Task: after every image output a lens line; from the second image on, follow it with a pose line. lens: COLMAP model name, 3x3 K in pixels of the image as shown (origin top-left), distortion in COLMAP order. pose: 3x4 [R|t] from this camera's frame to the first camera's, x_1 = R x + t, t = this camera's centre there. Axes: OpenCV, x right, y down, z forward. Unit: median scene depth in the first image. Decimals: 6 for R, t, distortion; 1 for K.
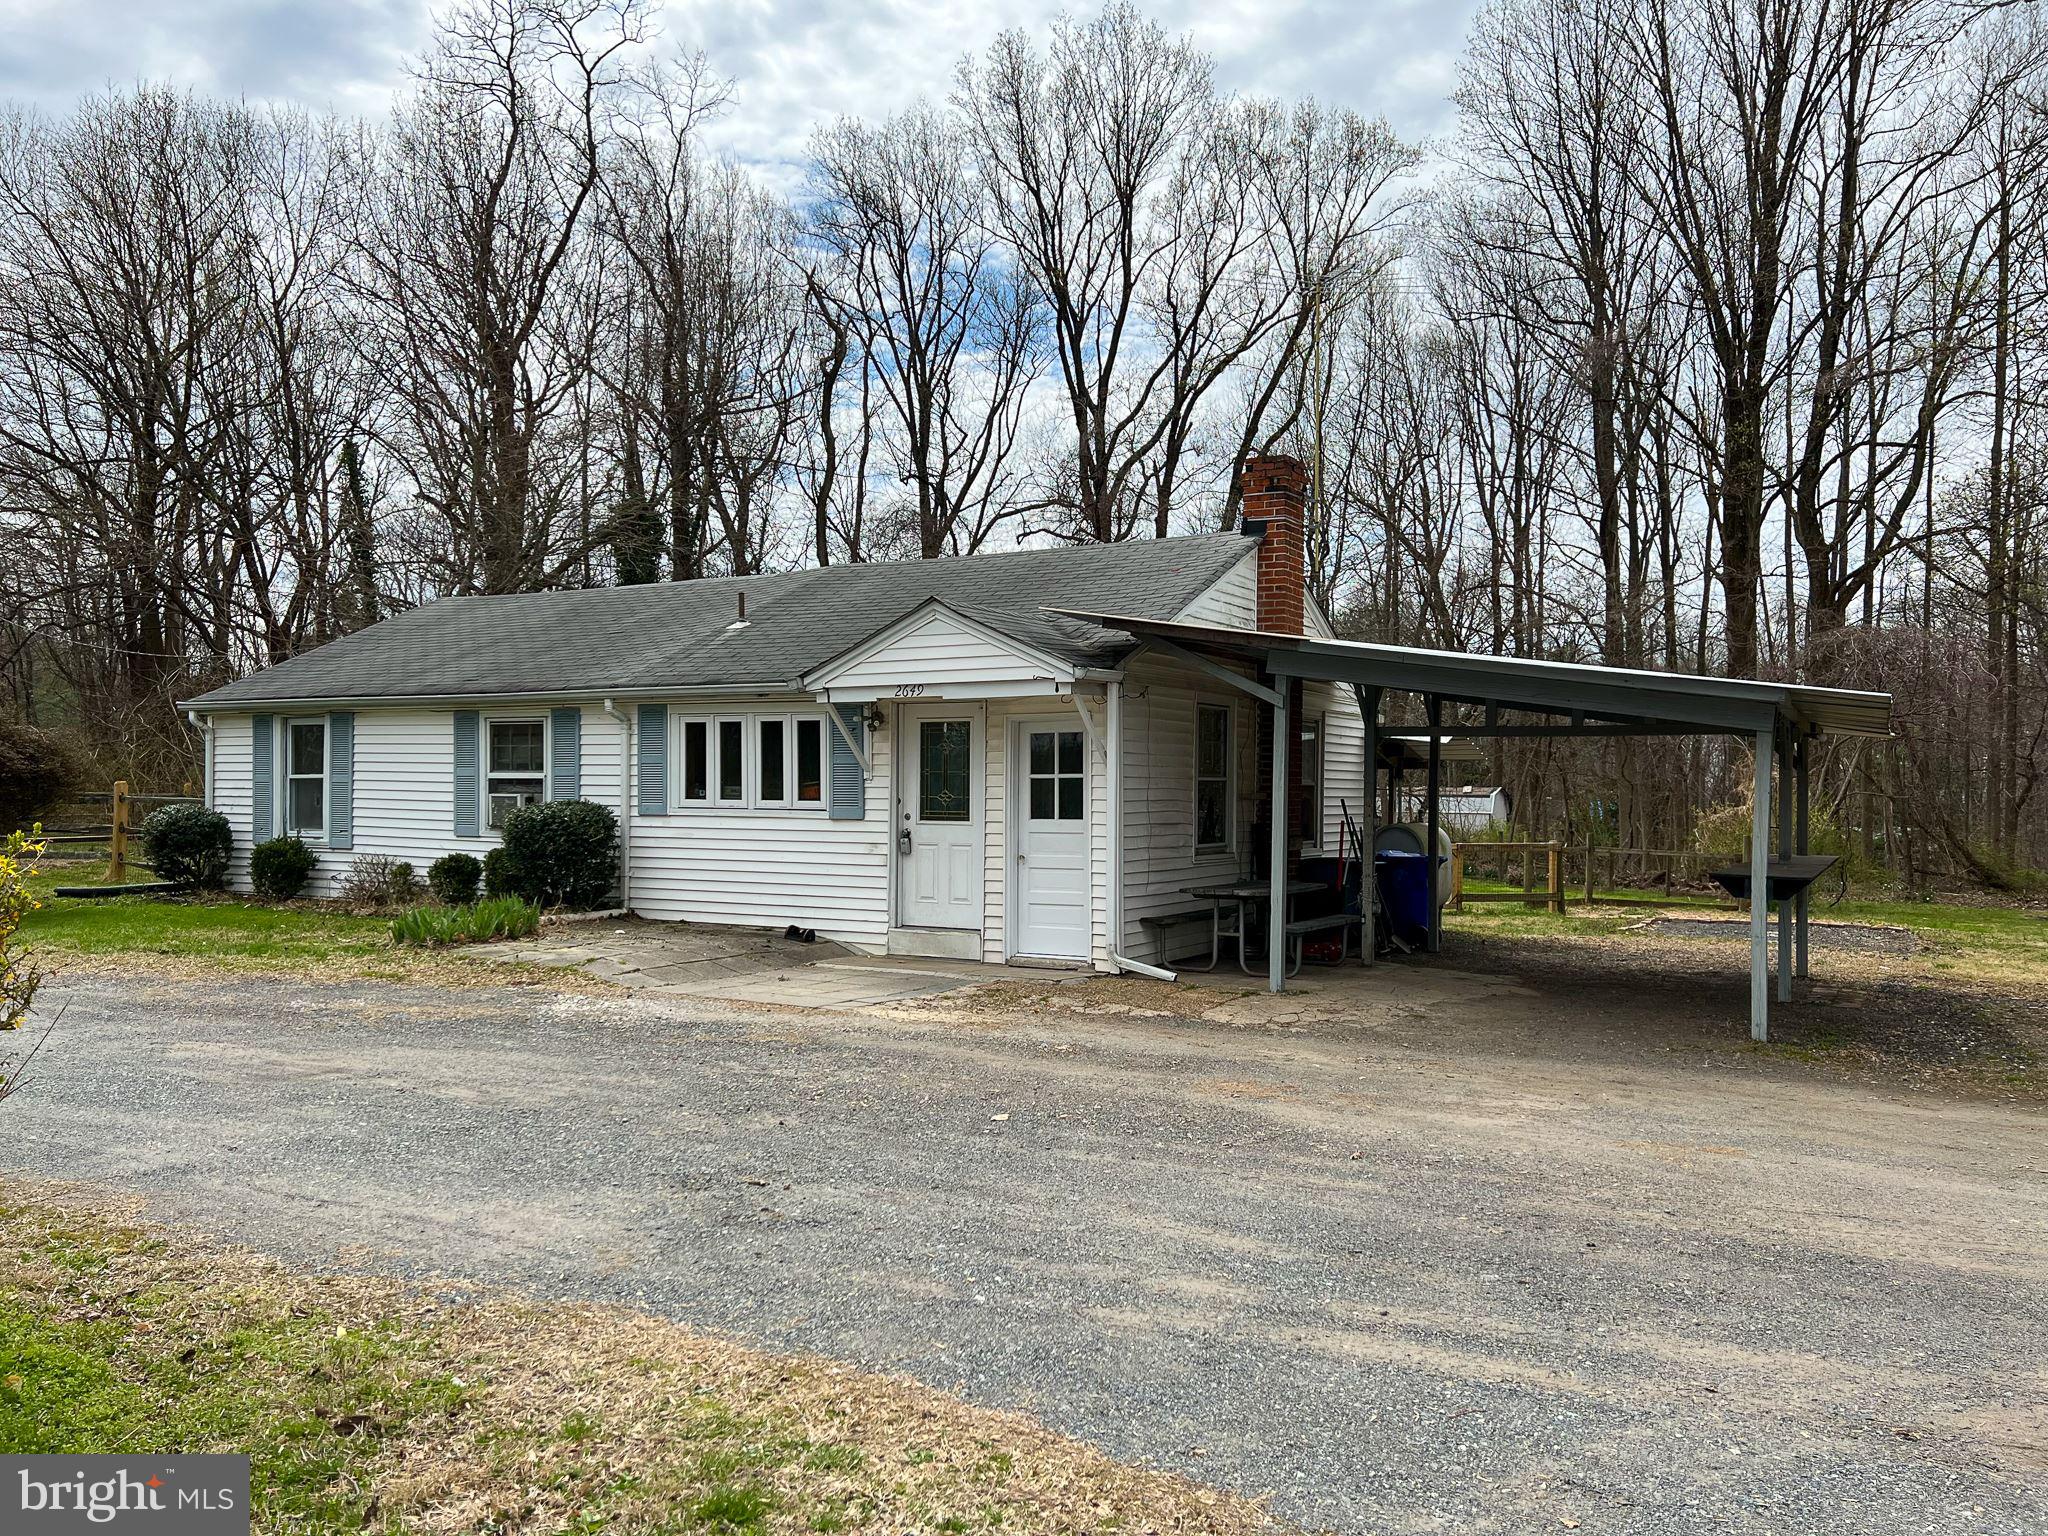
lens RADIAL K [[1557.9, 0, 1032.8], [0, 1557.9, 772.2], [0, 0, 1]] dist [0.033812, -0.019531]
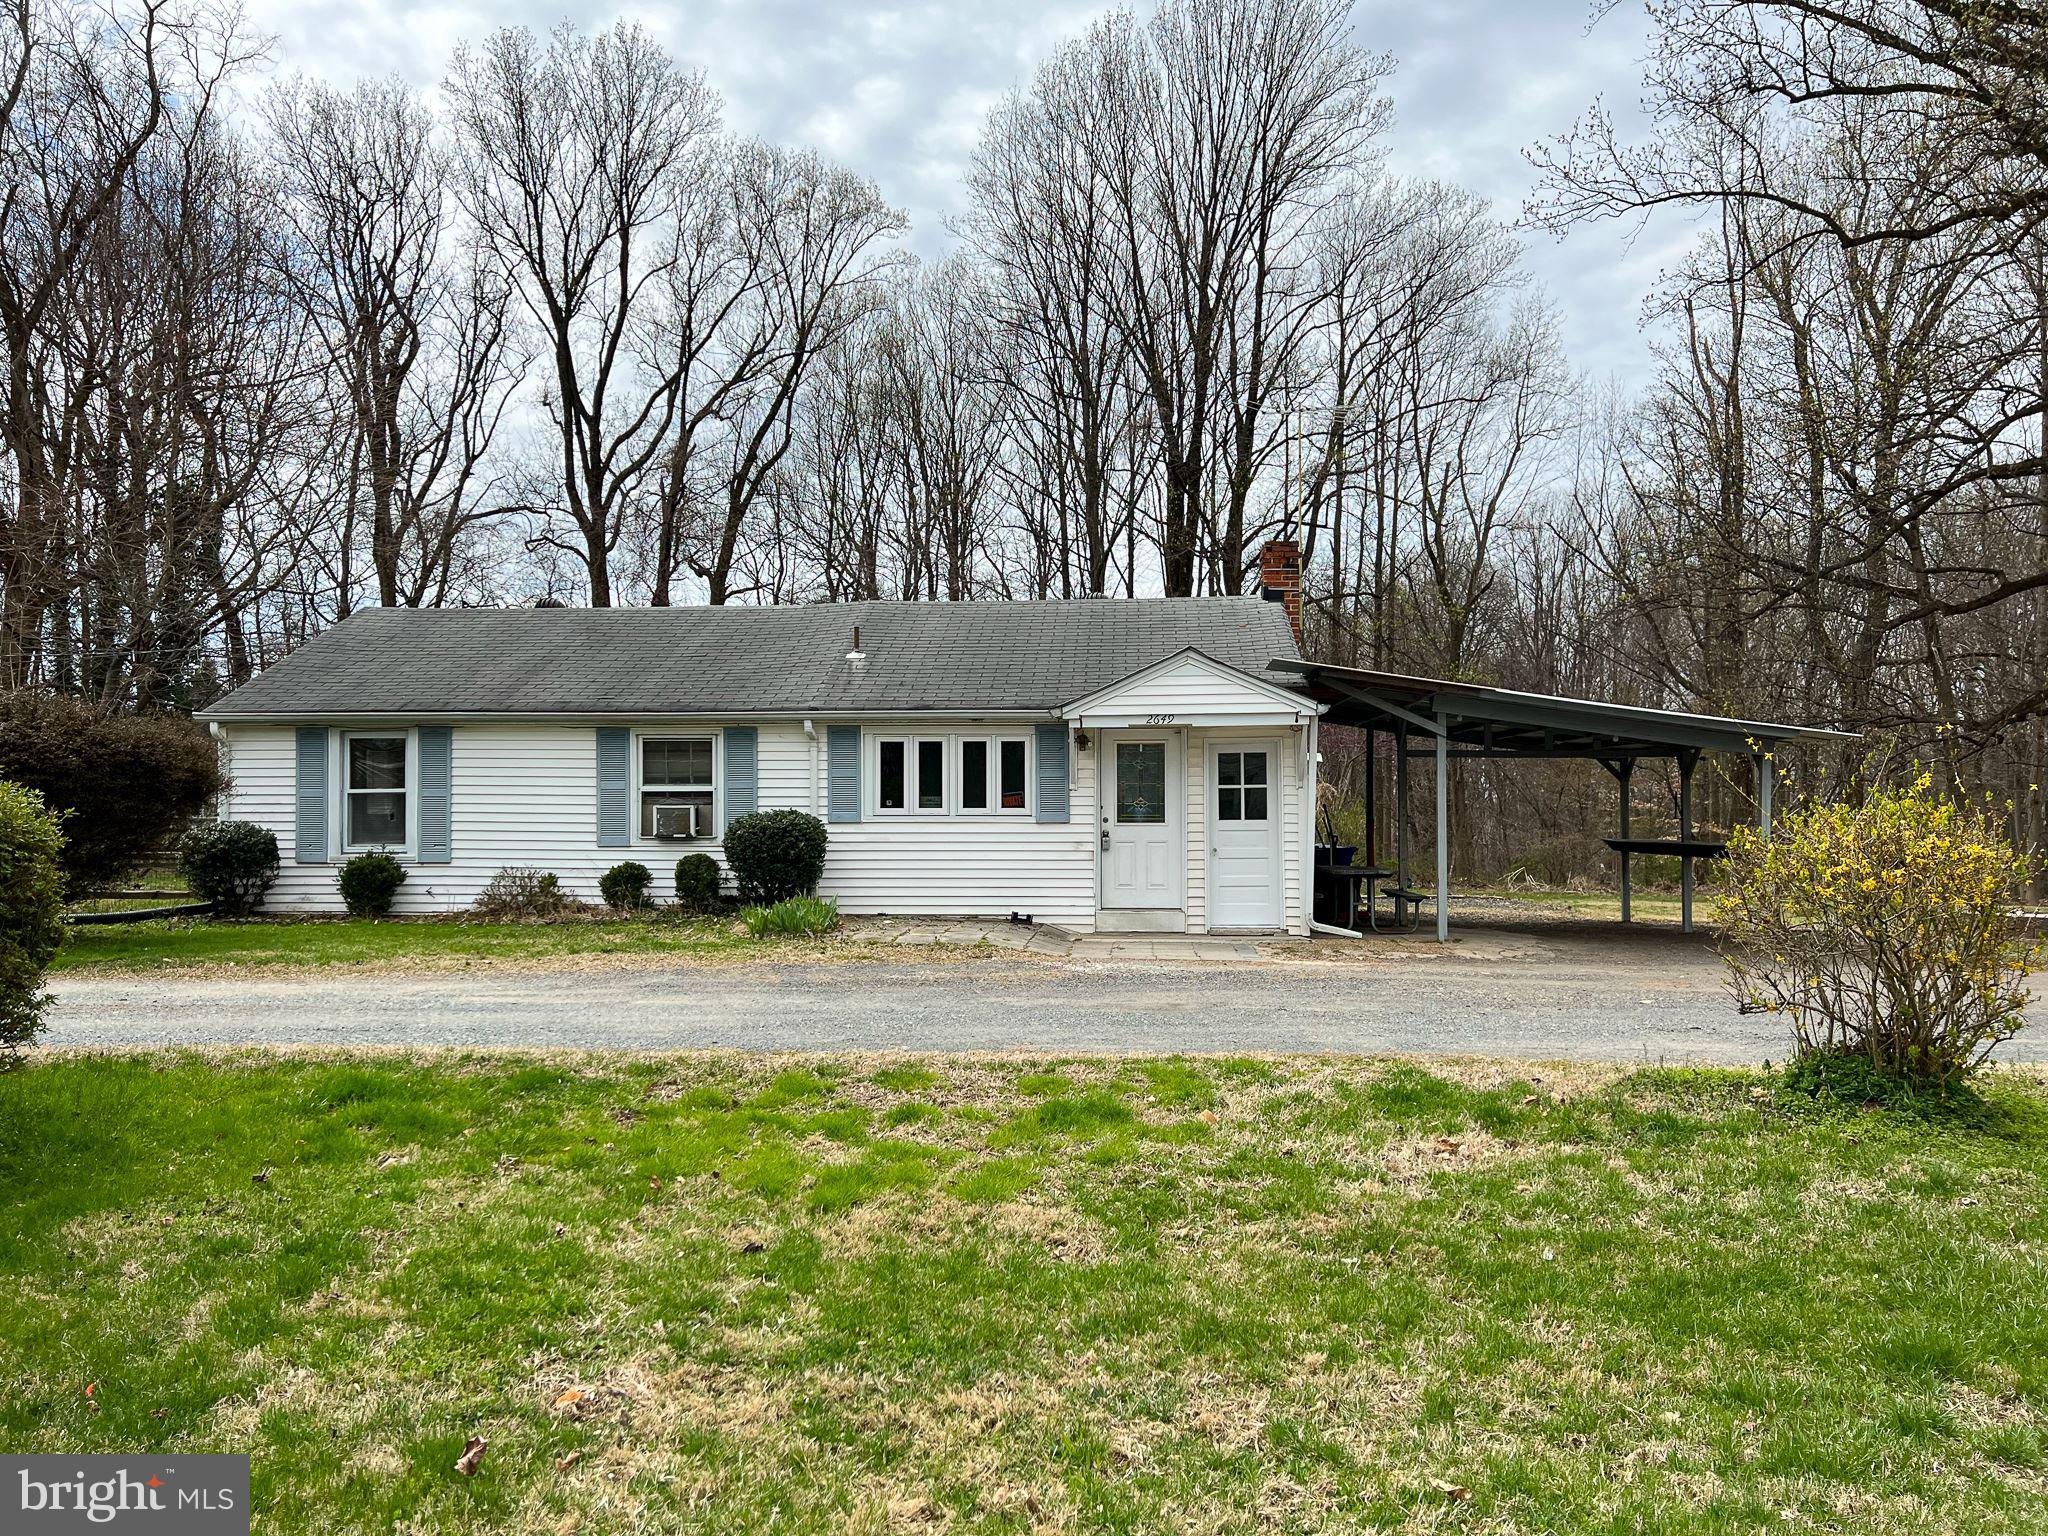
lens RADIAL K [[1557.9, 0, 1022.2], [0, 1557.9, 765.4], [0, 0, 1]] dist [0.033812, -0.019531]
pose [[0.901983, 0.001237, 0.431769, -0.610975], [0.003614, 0.999939, -0.010415, -0.001790], [-0.431756, 0.010955, 0.901924, -0.075511]]
